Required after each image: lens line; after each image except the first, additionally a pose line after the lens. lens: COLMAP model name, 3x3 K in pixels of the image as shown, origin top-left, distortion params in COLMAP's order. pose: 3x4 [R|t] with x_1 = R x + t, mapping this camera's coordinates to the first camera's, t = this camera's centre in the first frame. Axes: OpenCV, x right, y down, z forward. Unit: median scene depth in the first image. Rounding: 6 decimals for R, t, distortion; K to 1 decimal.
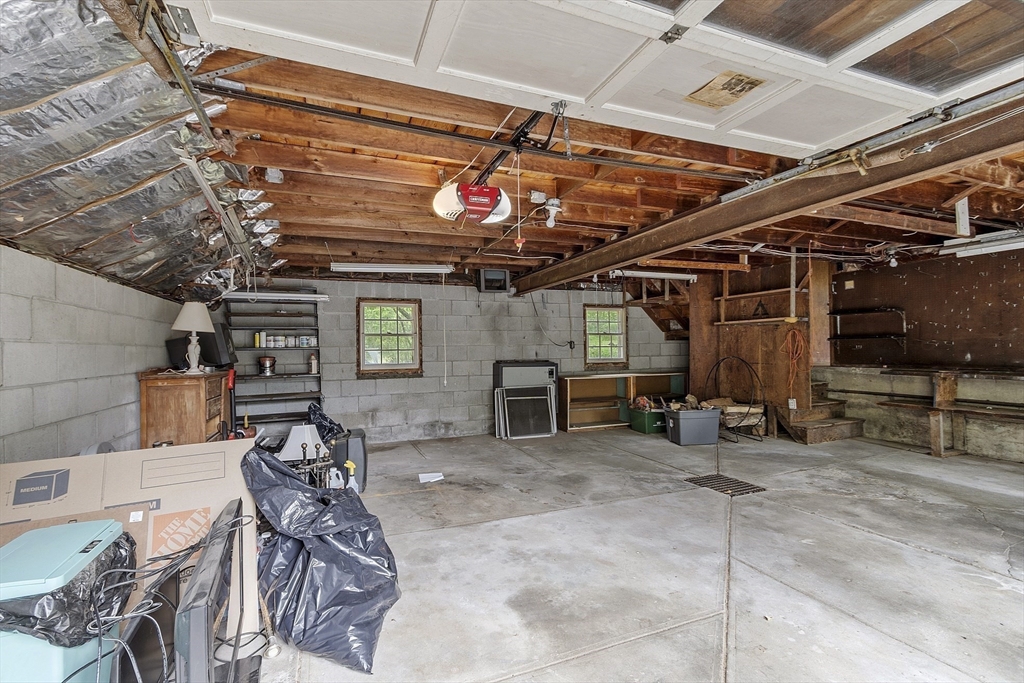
lens RADIAL K [[439.2, 0, 486.5], [0, 439.2, 349.2], [0, 0, 1]] dist [0.002162, -0.000630]
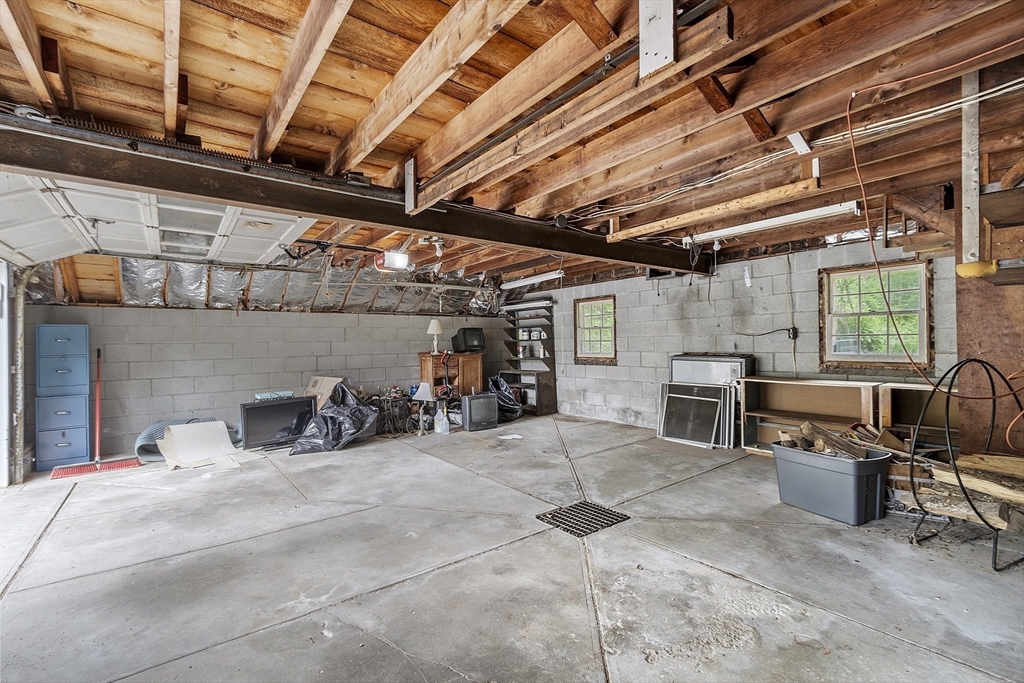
lens RADIAL K [[439.2, 0, 508.4], [0, 439.2, 343.7], [0, 0, 1]] dist [0.002162, -0.000630]
pose [[0.295291, 0.009799, -0.955357, 1.203132], [0.013312, 0.999808, 0.014369, -0.015251], [0.955315, -0.016960, 0.295104, 0.621609]]
